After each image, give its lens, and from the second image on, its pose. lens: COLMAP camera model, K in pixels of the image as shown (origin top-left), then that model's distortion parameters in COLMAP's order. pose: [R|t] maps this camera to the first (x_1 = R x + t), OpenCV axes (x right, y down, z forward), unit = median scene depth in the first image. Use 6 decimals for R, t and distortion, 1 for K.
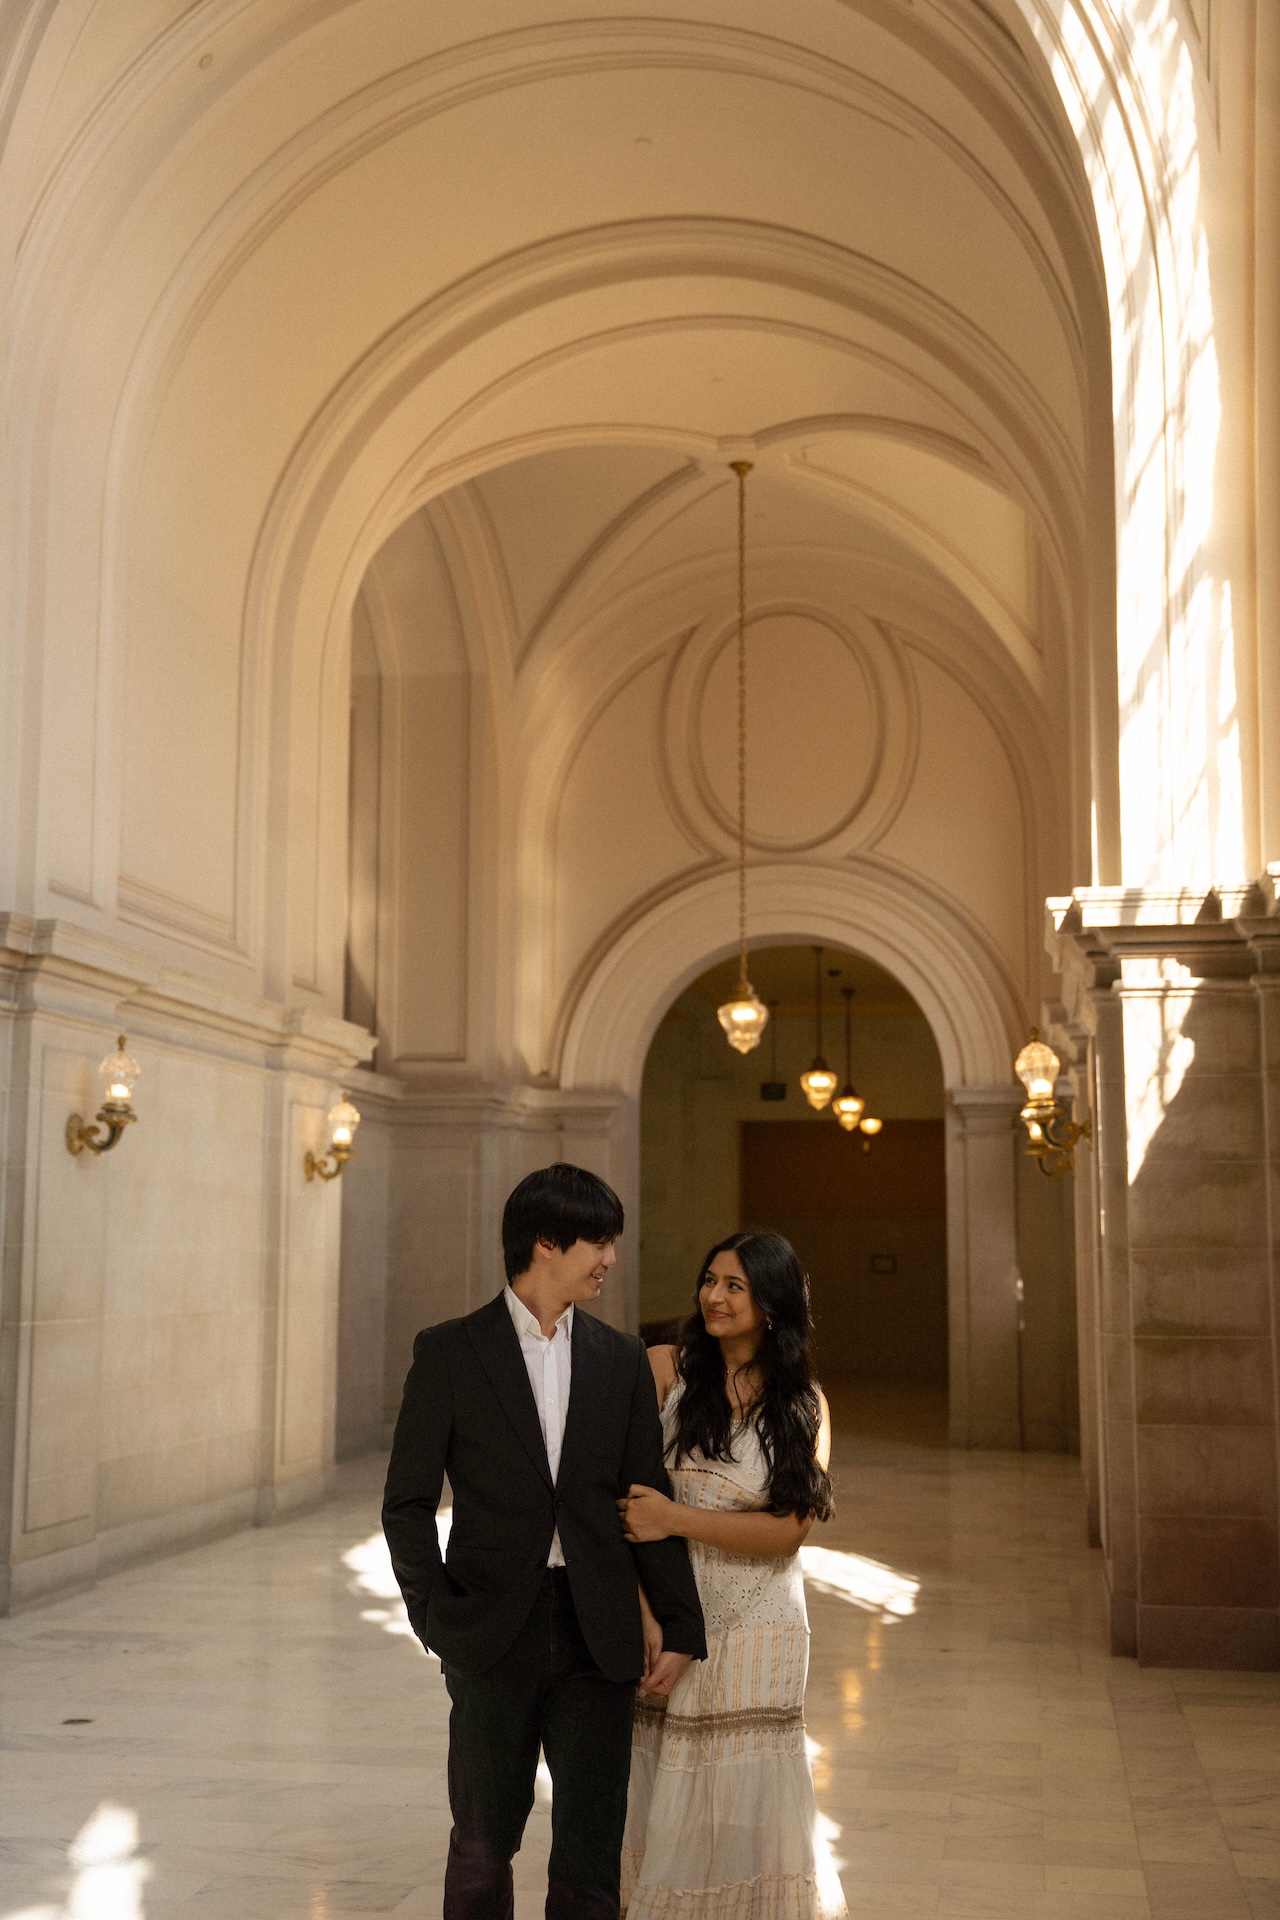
lens RADIAL K [[2329.1, 0, 646.7], [0, 2329.1, 962.6], [0, 0, 1]] dist [0.003554, 0.032794]
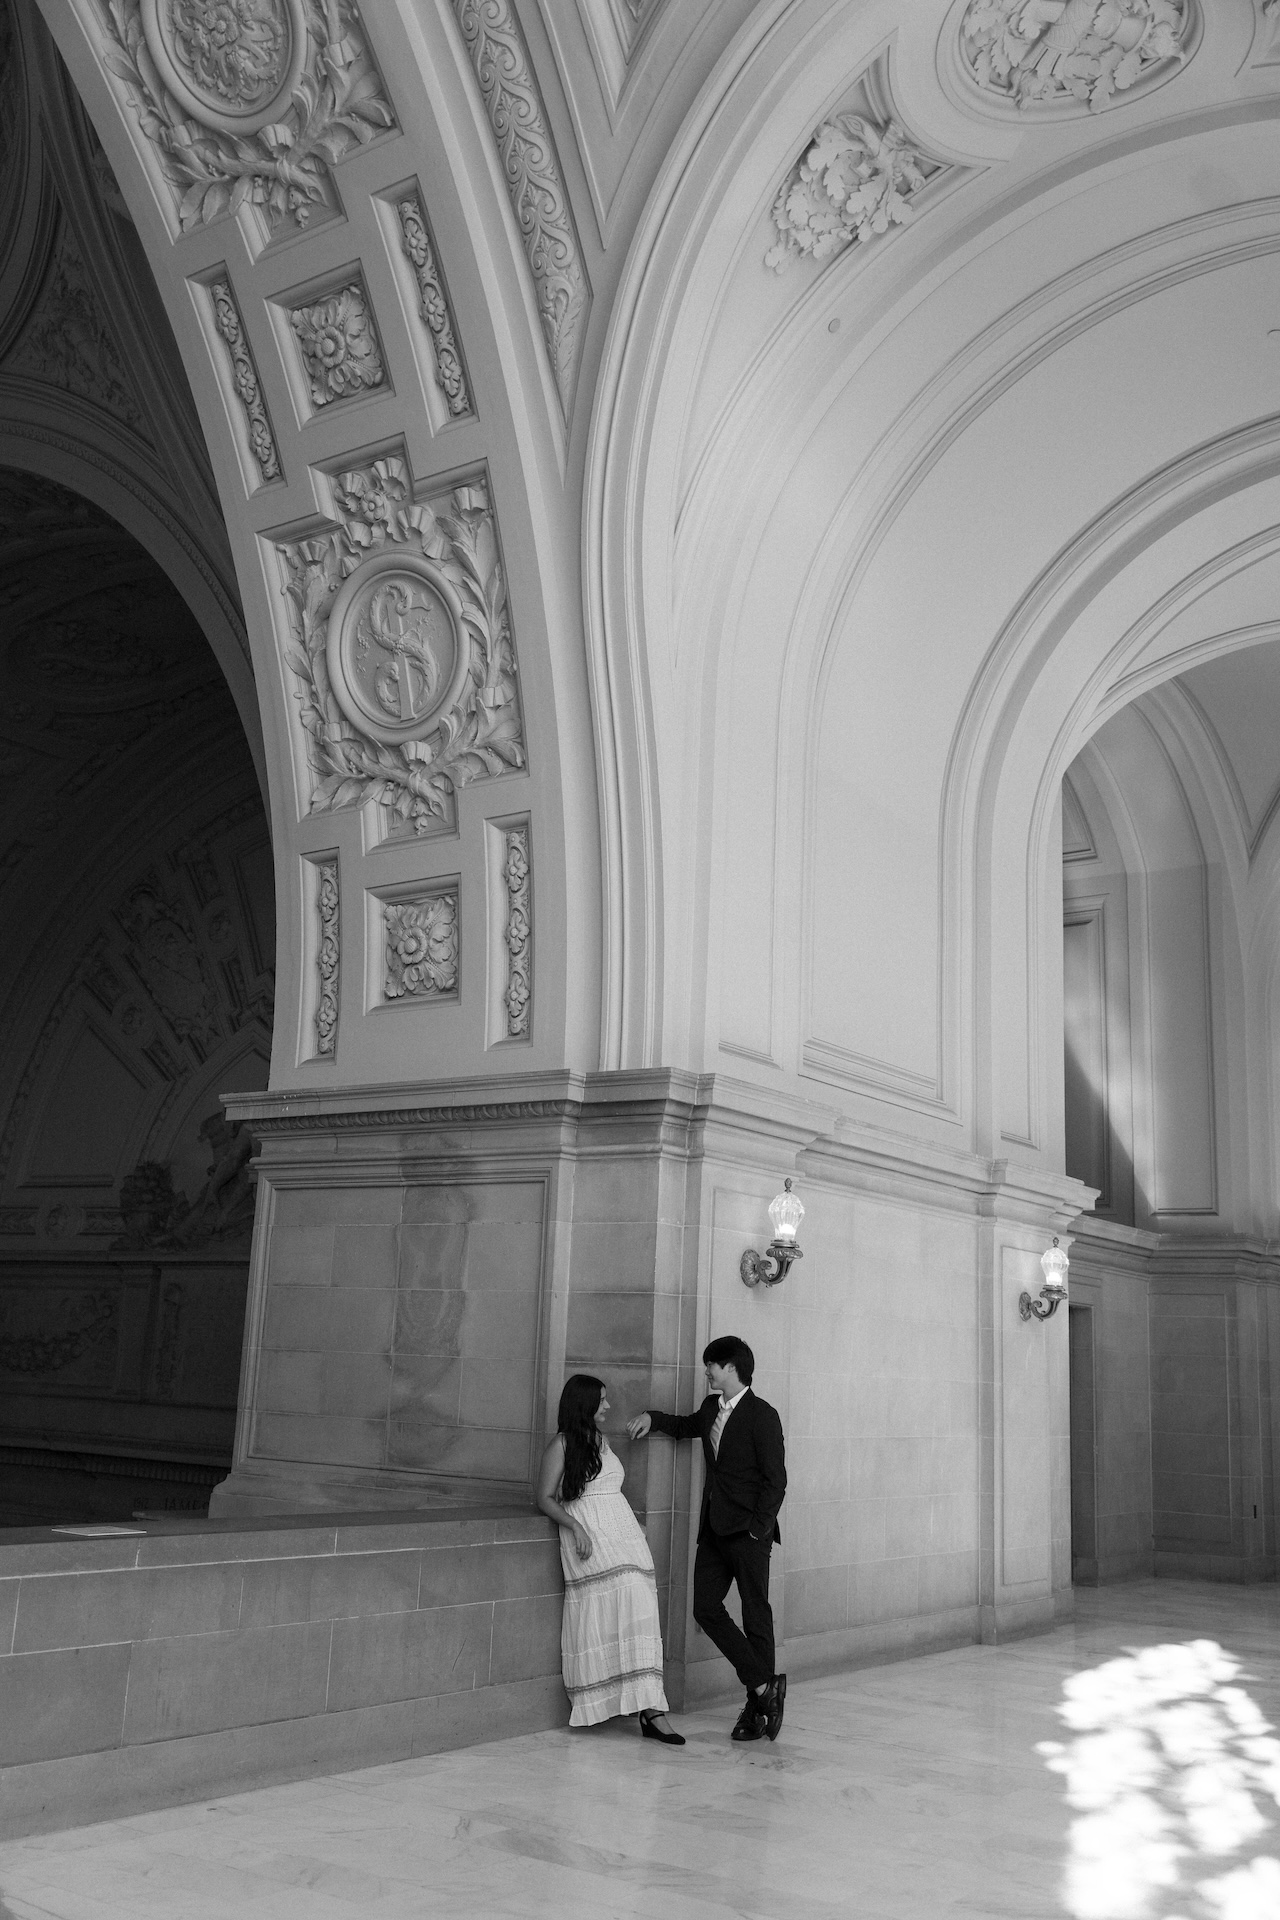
lens RADIAL K [[1791.8, 0, 647.0], [0, 1791.8, 965.5], [0, 0, 1]] dist [0.004608, -0.010220]
pose [[0.895661, -0.063474, -0.440184, 0.078813], [0.016154, 0.993753, -0.110430, 0.019115], [0.444443, 0.091797, 0.891091, 0.160815]]
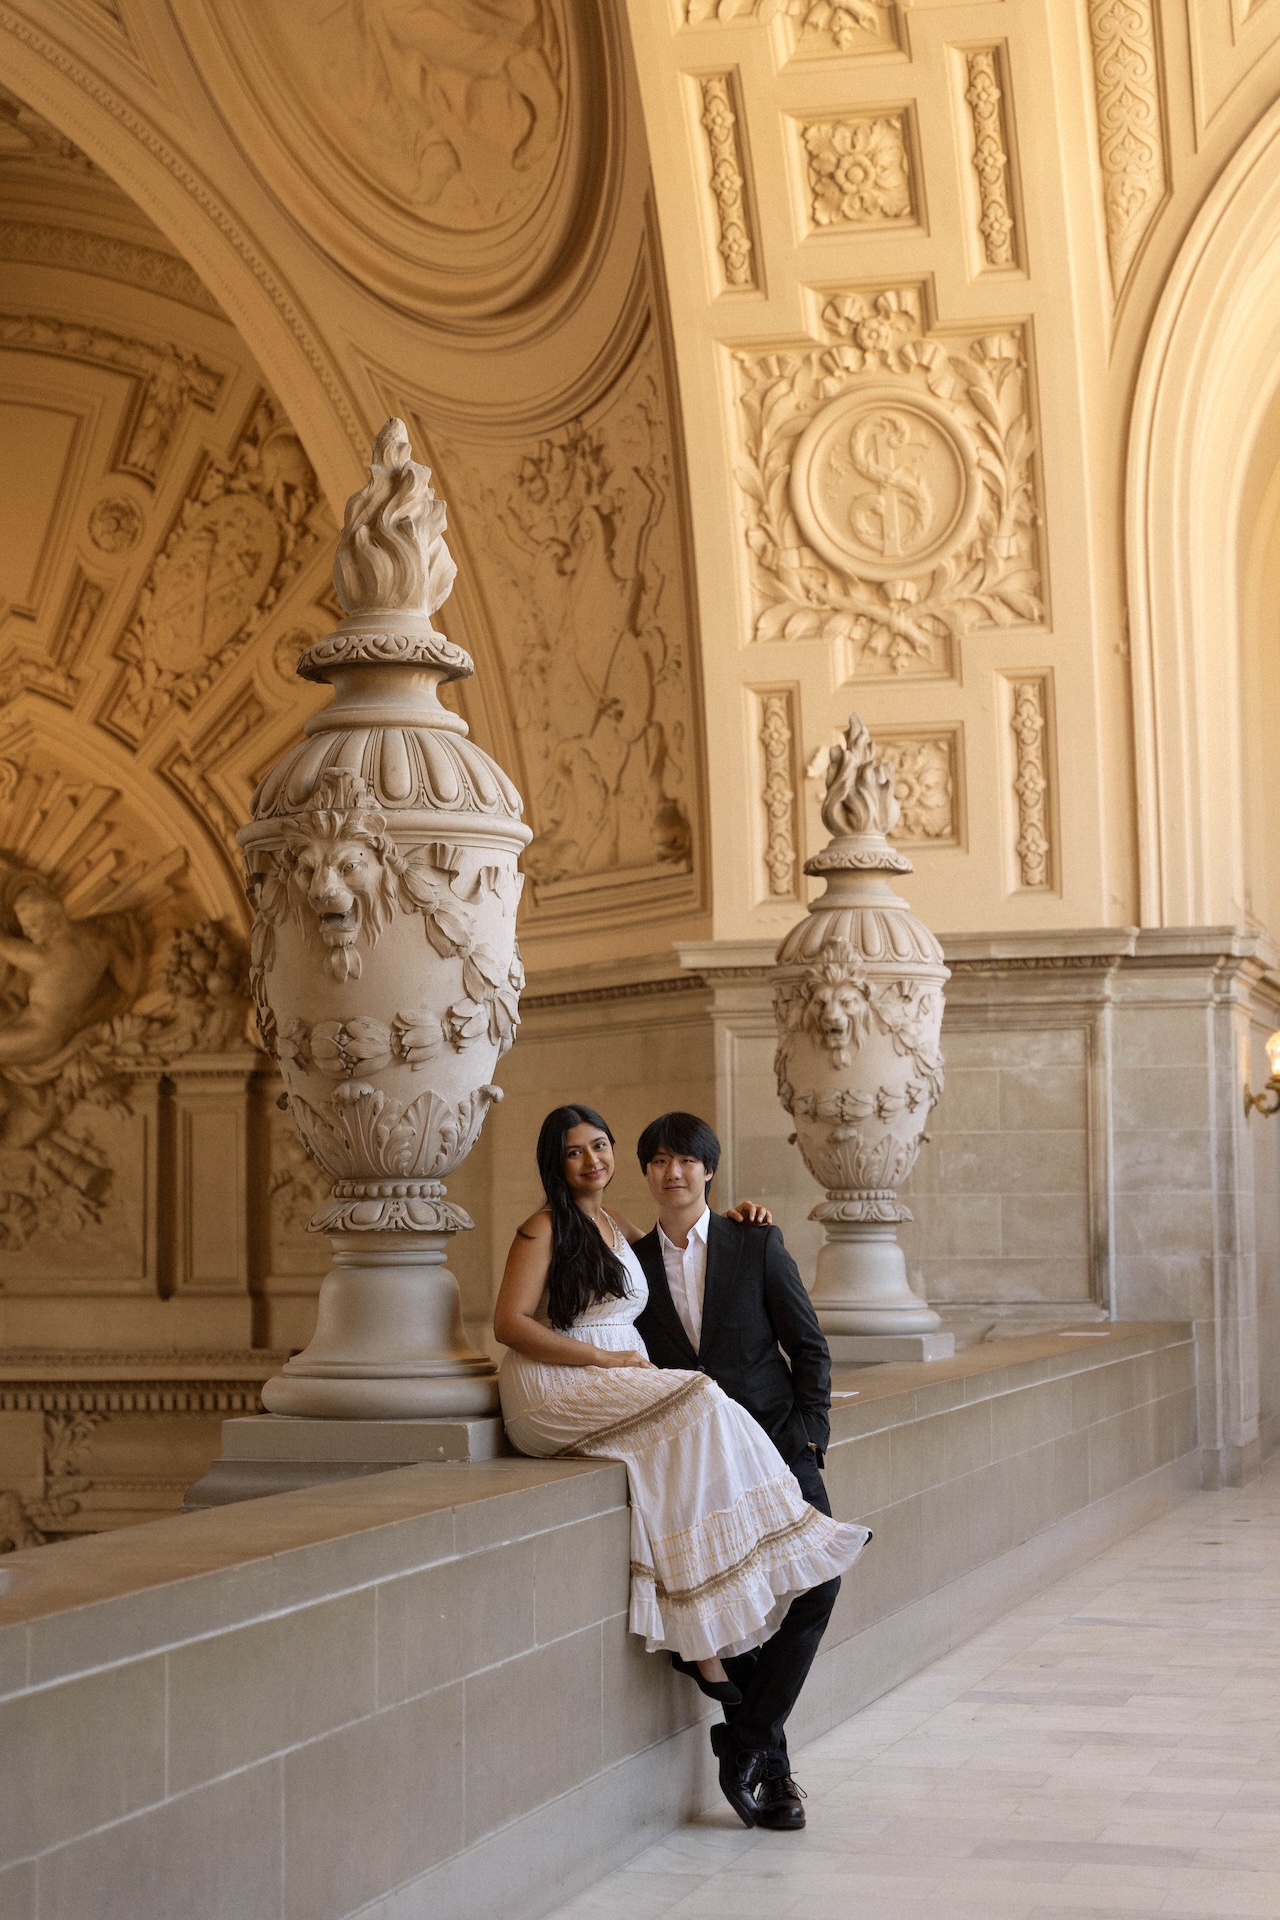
lens RADIAL K [[3497.2, 0, 663.3], [0, 3497.2, 982.9], [0, 0, 1]] dist [0.038598, 0.100980]
pose [[0.992604, -0.018206, -0.120022, -0.263325], [0.024540, 0.998371, 0.051505, -0.070978], [0.118889, -0.054069, 0.991434, -0.668558]]
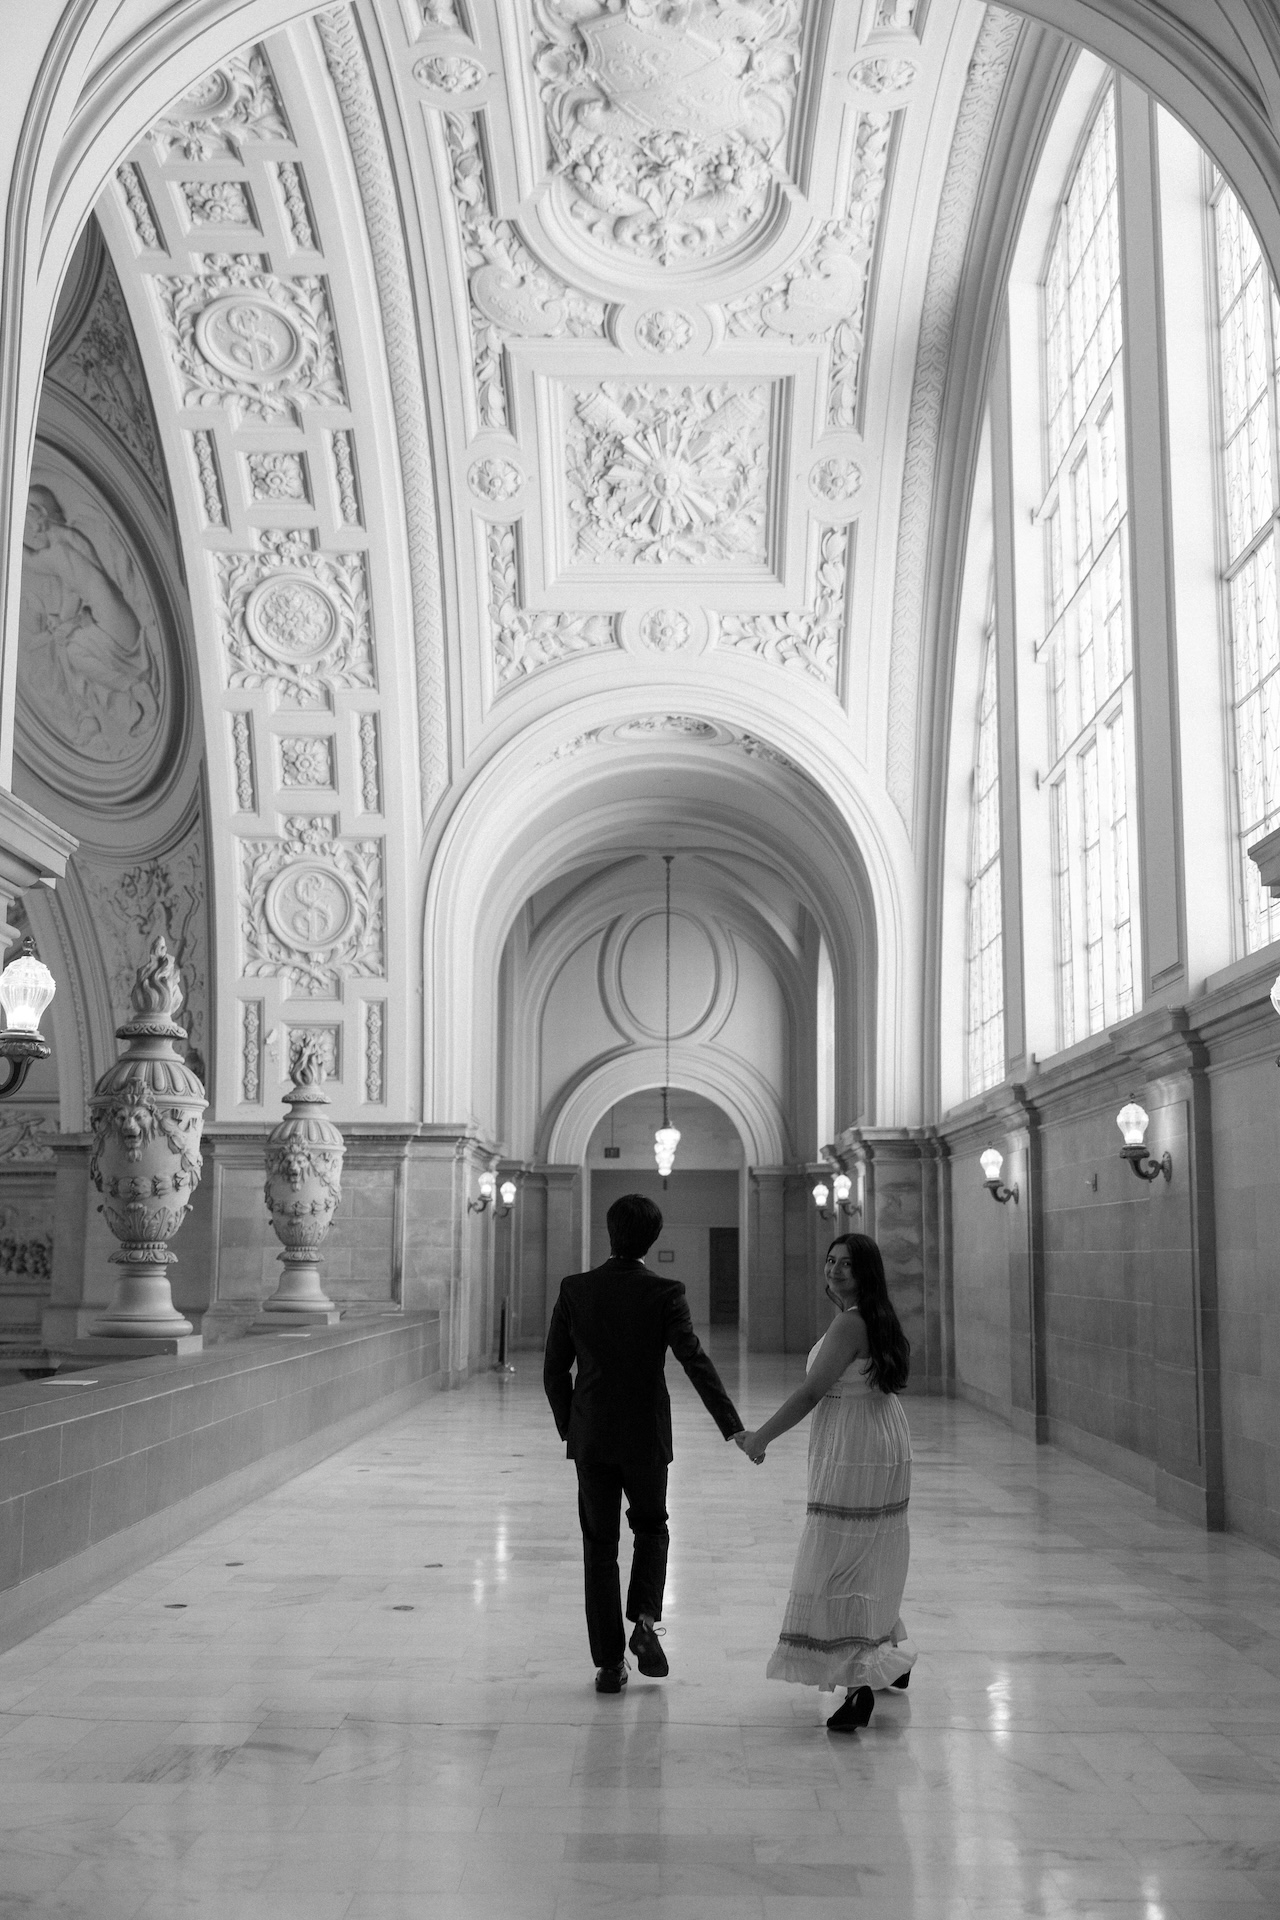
lens RADIAL K [[2056.6, 0, 631.8], [0, 2056.6, 964.1], [0, 0, 1]] dist [0.008012, 0.020115]
pose [[0.991219, 0.025858, 0.129679, -0.296329], [-0.023021, 0.999463, -0.023328, -0.114634], [-0.130212, 0.020138, 0.991282, -1.016447]]
